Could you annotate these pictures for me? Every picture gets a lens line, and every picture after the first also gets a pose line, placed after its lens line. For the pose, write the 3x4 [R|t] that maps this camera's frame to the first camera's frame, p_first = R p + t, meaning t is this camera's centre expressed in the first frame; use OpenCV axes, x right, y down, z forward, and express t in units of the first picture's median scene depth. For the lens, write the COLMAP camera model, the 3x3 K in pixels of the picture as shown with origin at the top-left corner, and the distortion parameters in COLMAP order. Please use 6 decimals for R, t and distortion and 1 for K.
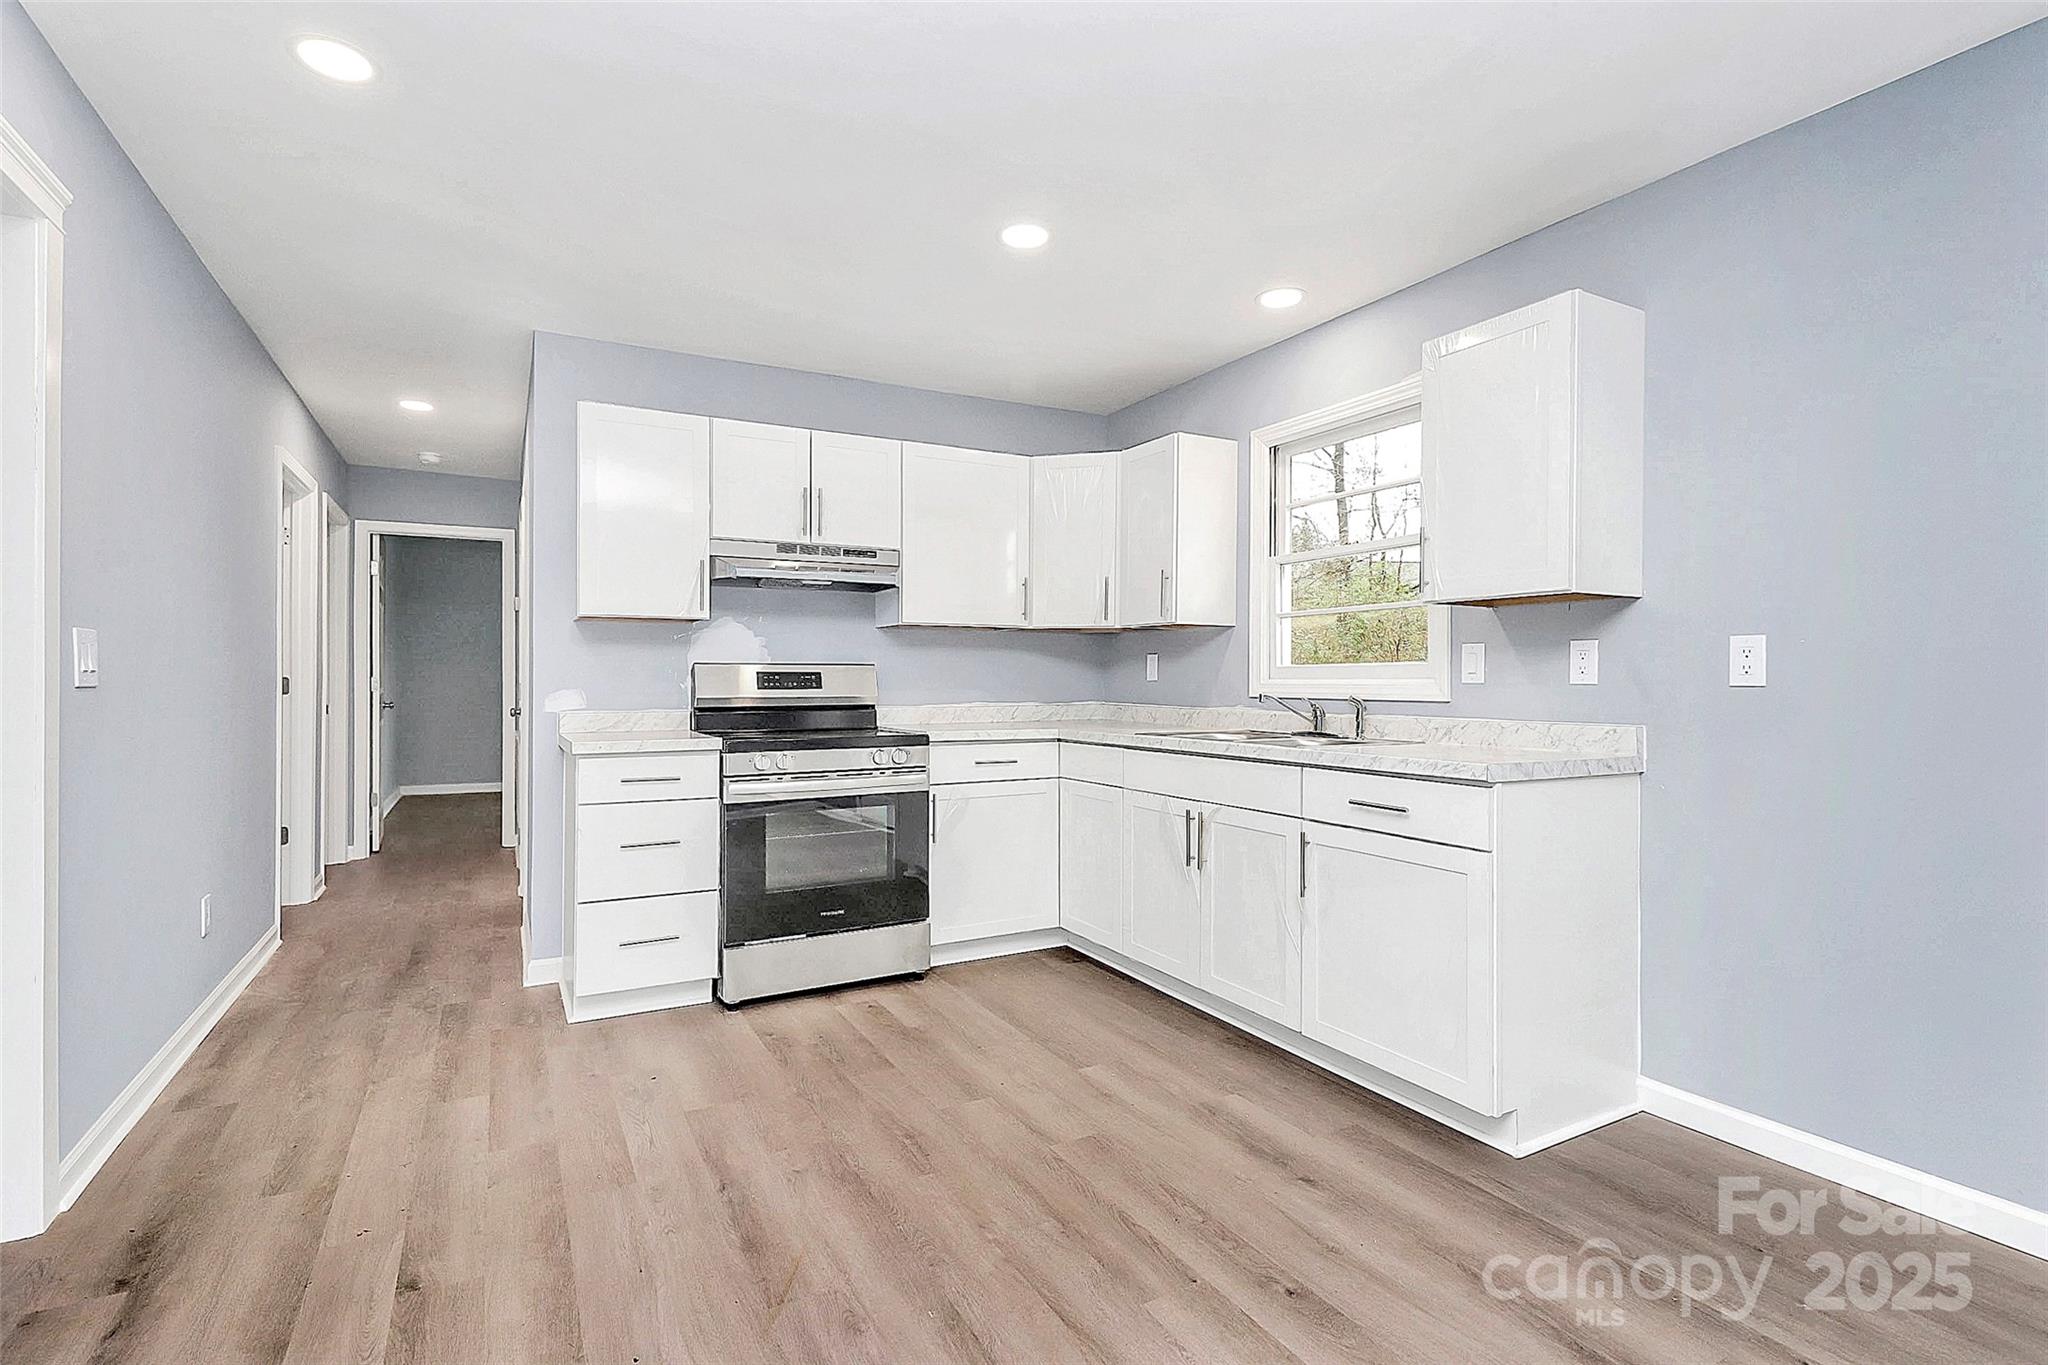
lens RADIAL K [[970.9, 0, 1028.1], [0, 970.9, 666.6], [0, 0, 1]] dist [0.000111, -0.000679]
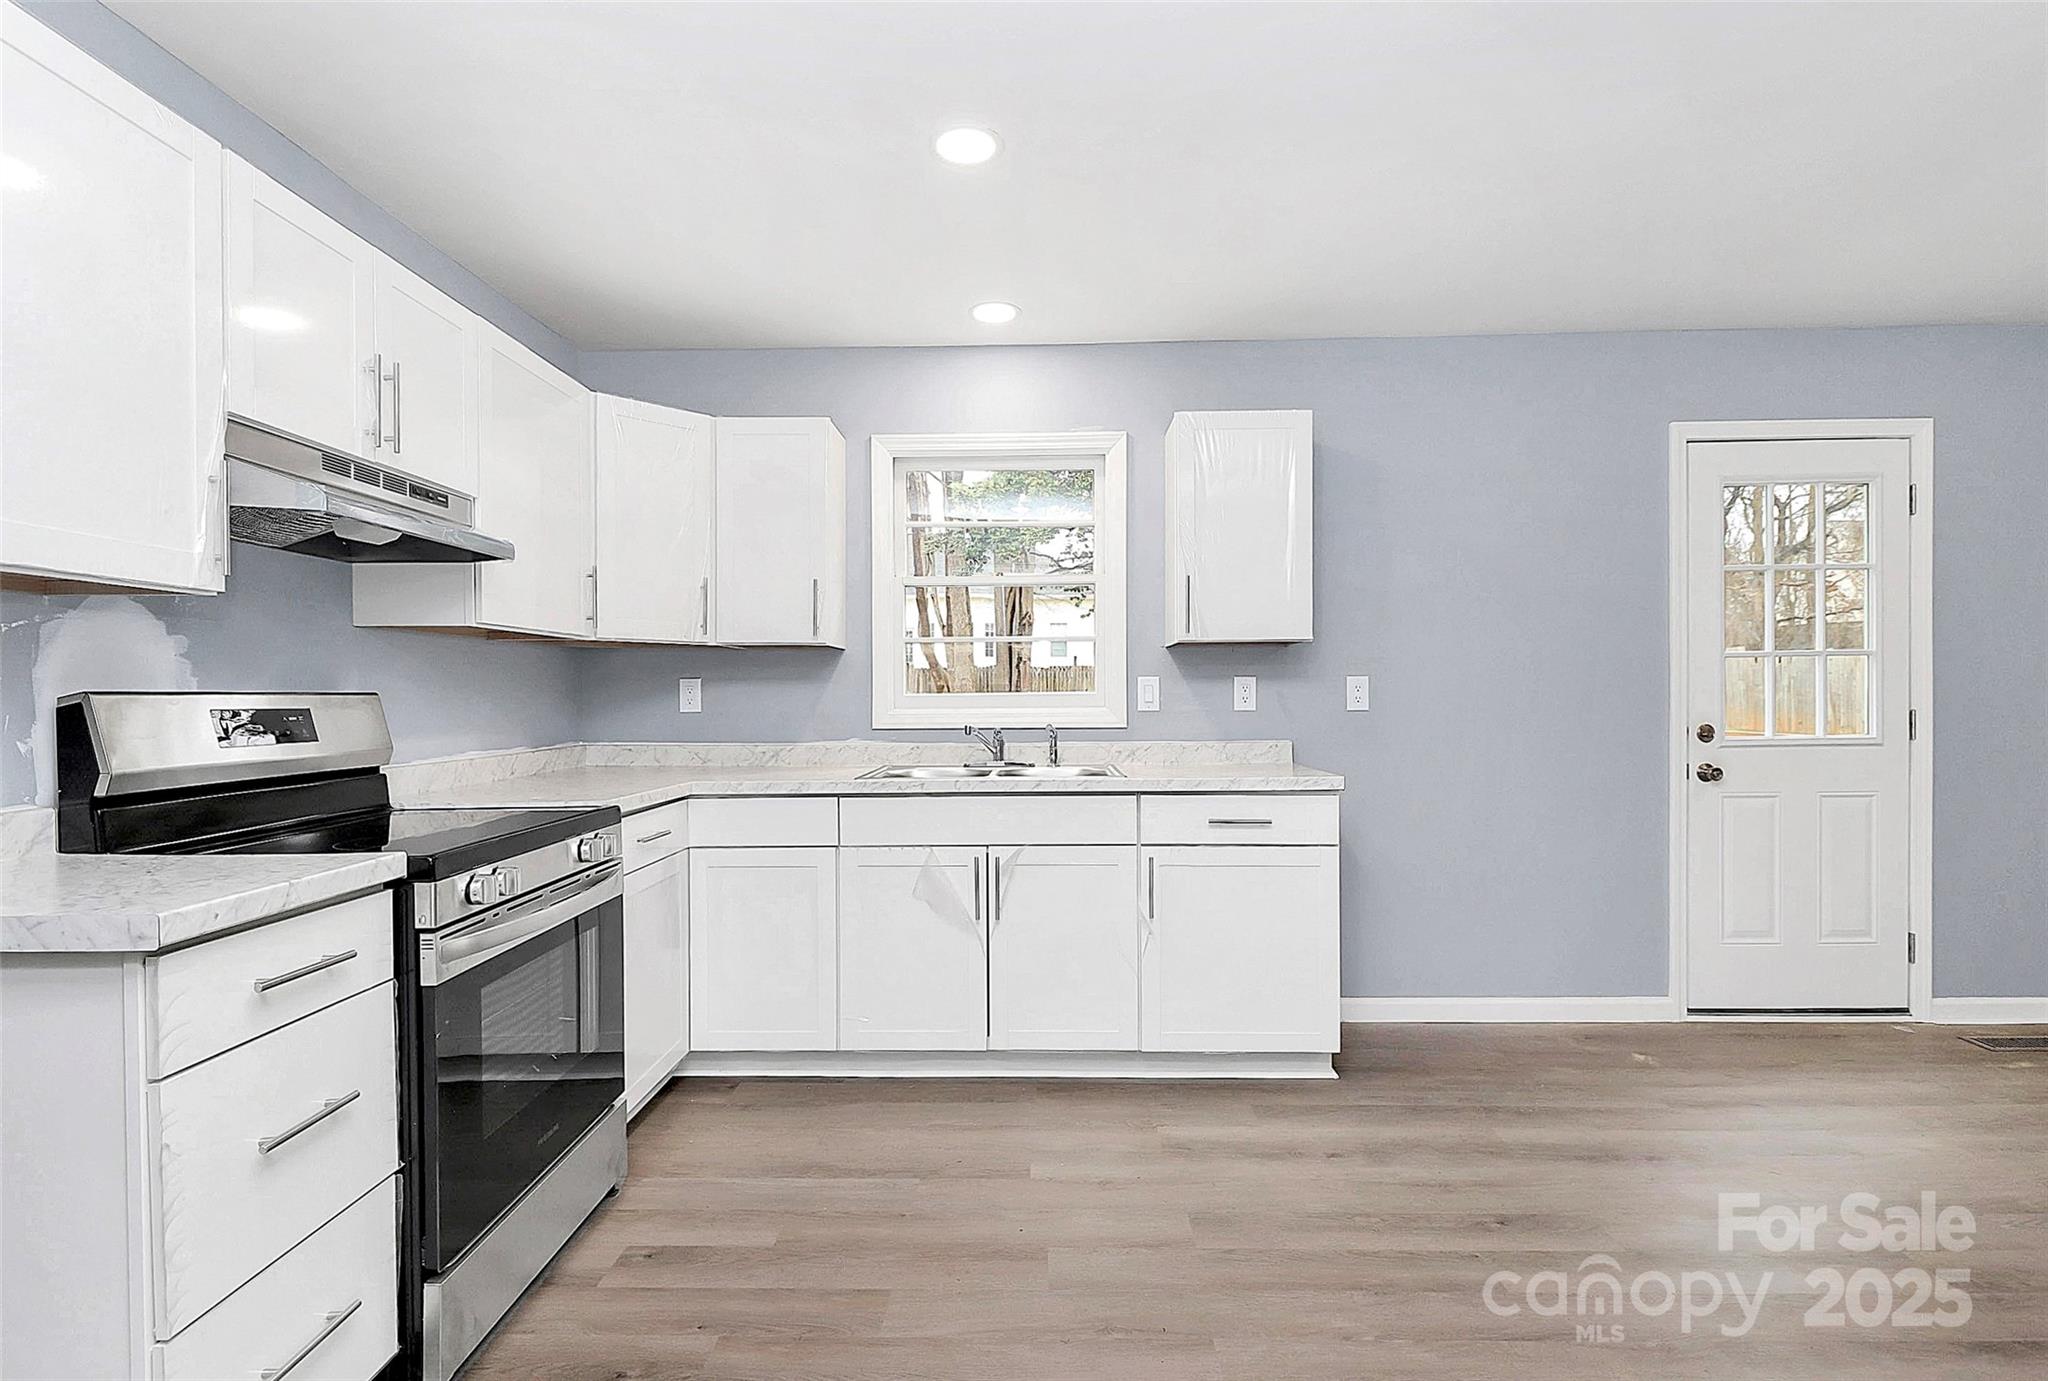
lens RADIAL K [[993.7, 0, 1028.7], [0, 993.7, 697.5], [0, 0, 1]] dist [-0.001496, -0.000341]
pose [[0.498619, -0.005021, 0.866807, -0.547405], [-0.003937, 0.999960, 0.008057, -0.006573], [-0.866813, -0.007430, 0.498579, 0.453645]]
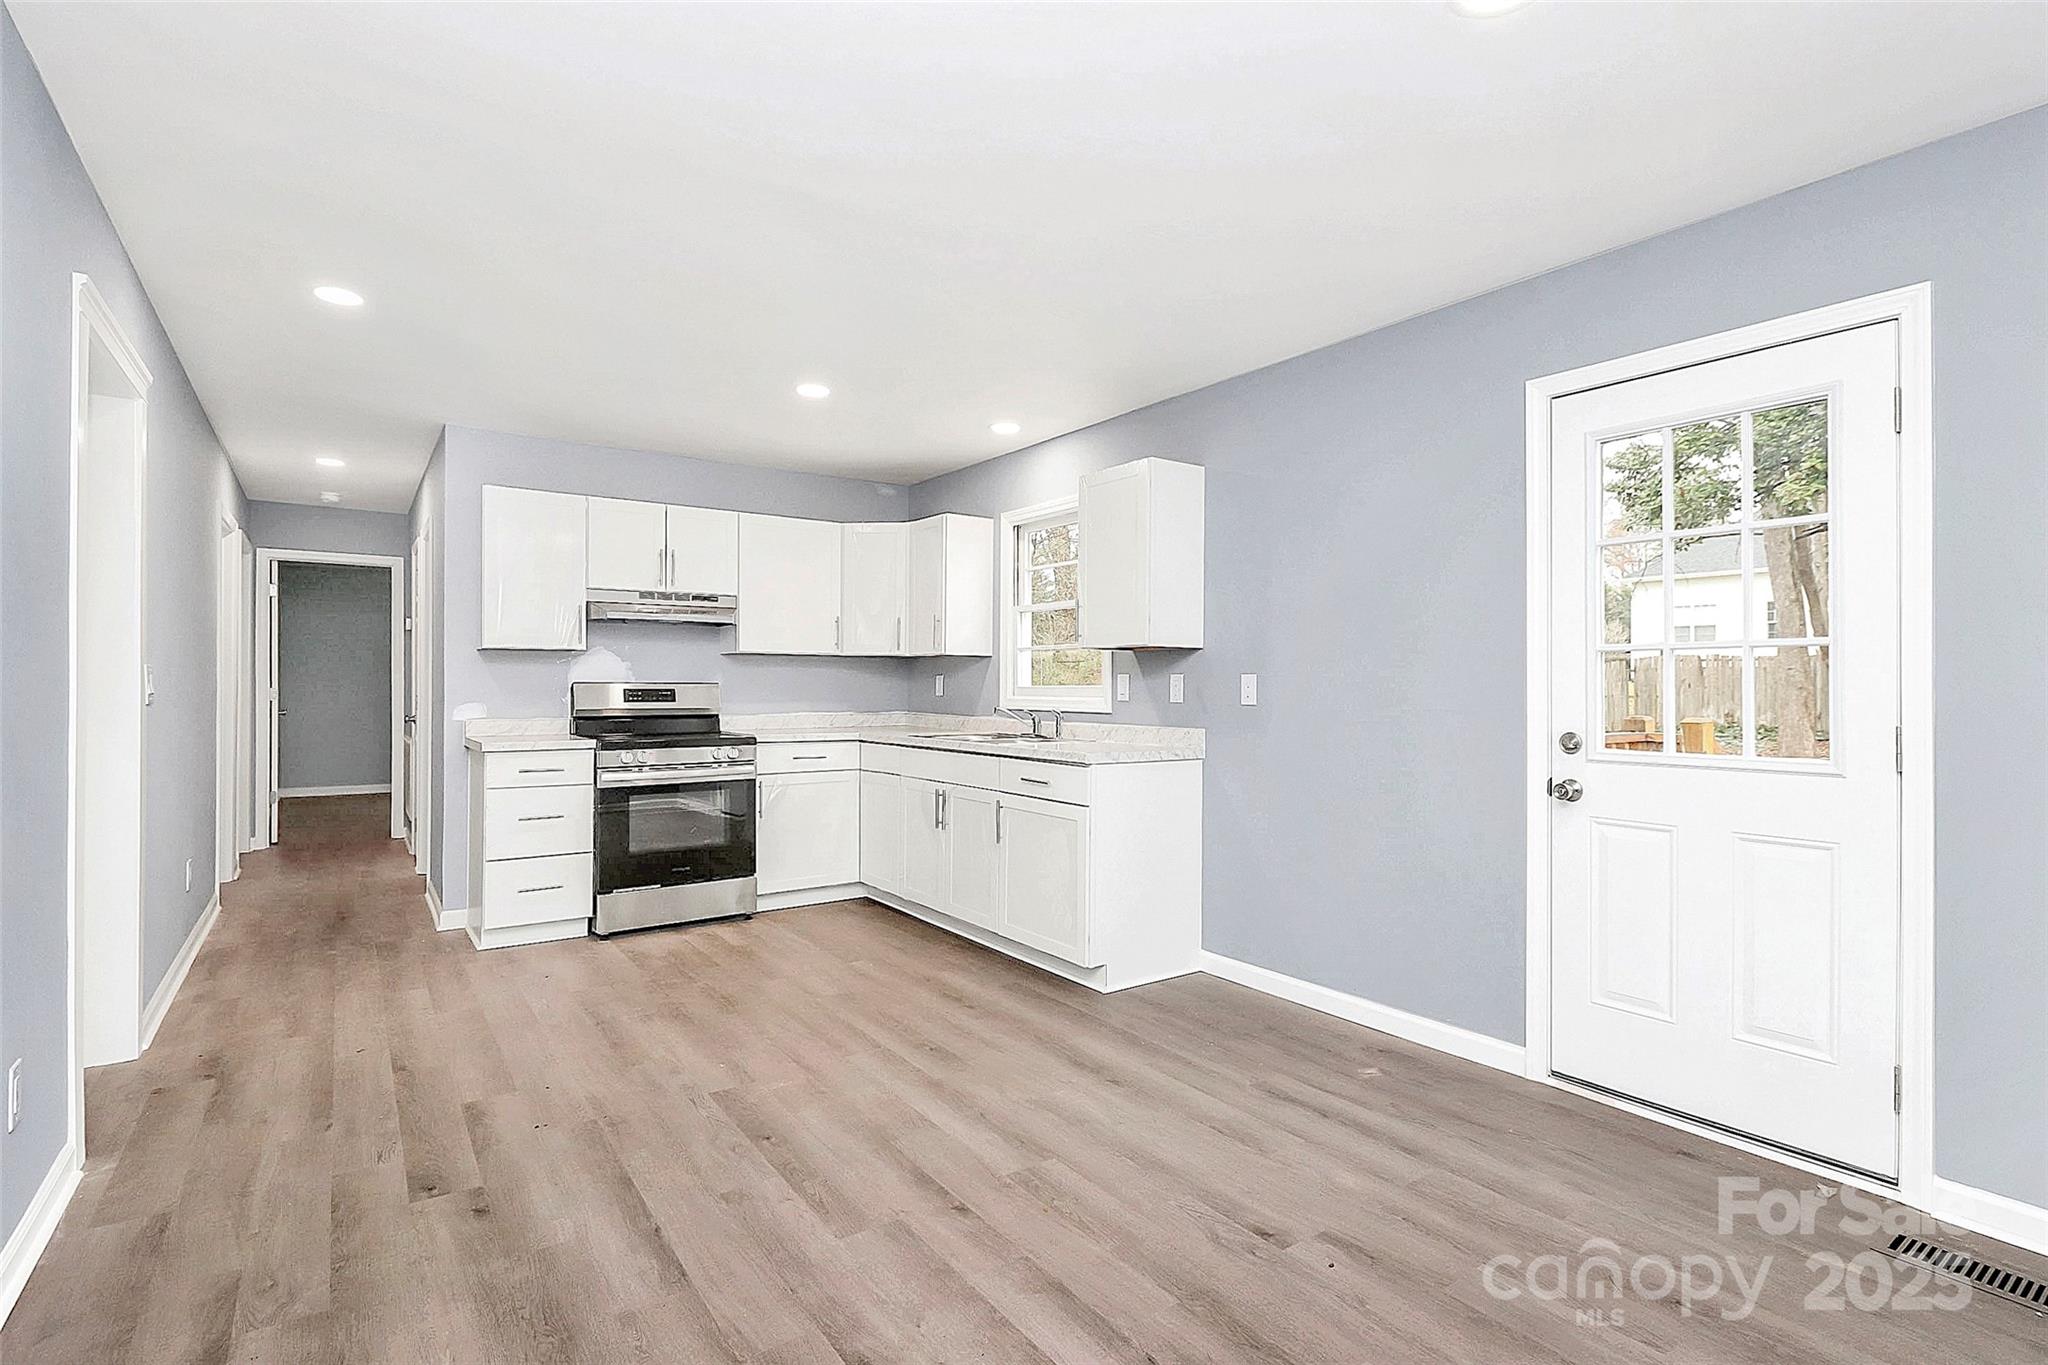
lens RADIAL K [[969.5, 0, 1031.7], [0, 969.5, 682.3], [0, 0, 1]] dist [-0.014570, -0.000700]
pose [[0.992771, 0.004354, 0.119942, 0.119009], [-0.005598, 0.999934, 0.010036, -0.021505], [-0.119890, -0.010635, 0.992730, -0.386390]]
